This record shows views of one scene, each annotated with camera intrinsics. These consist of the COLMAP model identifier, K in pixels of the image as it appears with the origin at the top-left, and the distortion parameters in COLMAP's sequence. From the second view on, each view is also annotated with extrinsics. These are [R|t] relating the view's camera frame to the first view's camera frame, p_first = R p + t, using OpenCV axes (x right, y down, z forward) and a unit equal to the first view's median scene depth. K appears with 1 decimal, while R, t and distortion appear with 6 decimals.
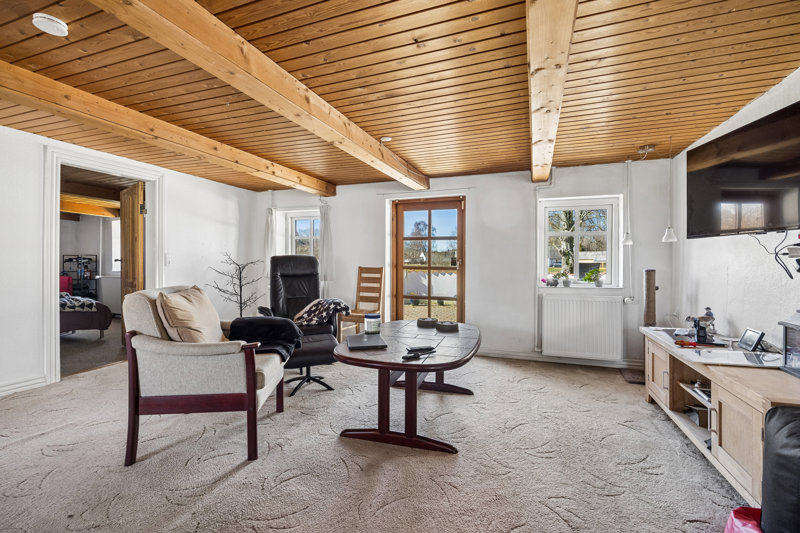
lens RADIAL K [[353.3, 0, 405.0], [0, 353.3, 264.5], [0, 0, 1]] dist [-0.014662, 0.002378]
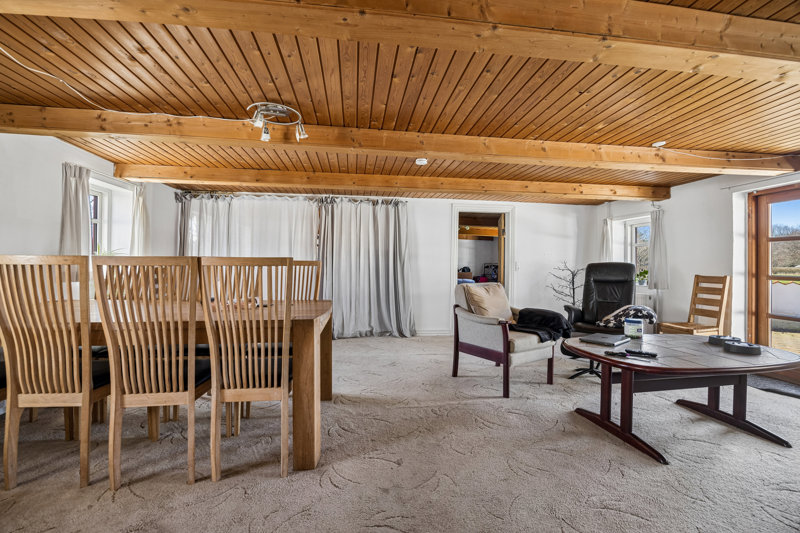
lens RADIAL K [[353.3, 0, 402.7], [0, 353.3, 263.8], [0, 0, 1]] dist [-0.014662, 0.002378]
pose [[0.460235, -0.004982, -0.887783, 0.401246], [-0.015451, 0.999788, -0.013620, 0.002097], [0.887663, 0.019985, 0.460060, -0.061936]]
